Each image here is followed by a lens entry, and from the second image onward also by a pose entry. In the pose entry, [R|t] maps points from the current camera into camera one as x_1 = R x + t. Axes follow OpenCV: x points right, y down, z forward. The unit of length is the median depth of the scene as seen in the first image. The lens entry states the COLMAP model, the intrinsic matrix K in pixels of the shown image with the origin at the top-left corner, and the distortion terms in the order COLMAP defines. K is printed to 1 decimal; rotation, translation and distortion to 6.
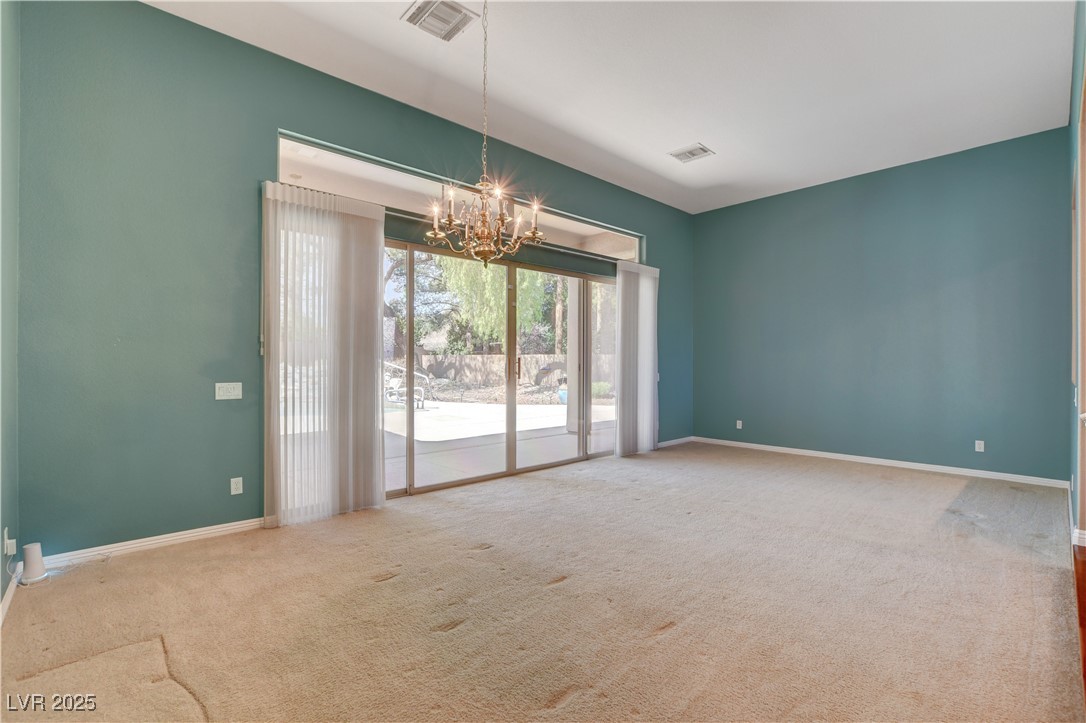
lens RADIAL K [[484.8, 0, 537.9], [0, 484.8, 359.3], [0, 0, 1]] dist [-0.000512, -0.000061]
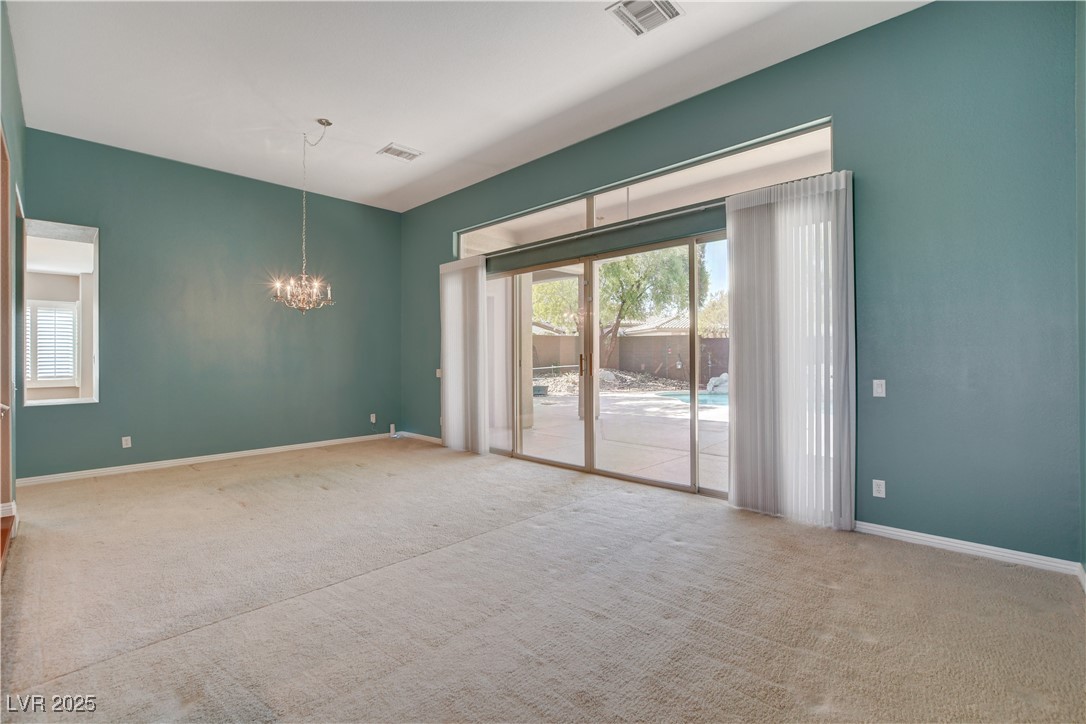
lens RADIAL K [[484.8, 0, 537.9], [0, 484.8, 359.8], [0, 0, 1]] dist [-0.000512, -0.000061]
pose [[0.068961, 0.000990, -0.997619, 0.963874], [0.007548, 0.999970, 0.001514, 0.006751], [0.997591, -0.007634, 0.068952, 0.864672]]
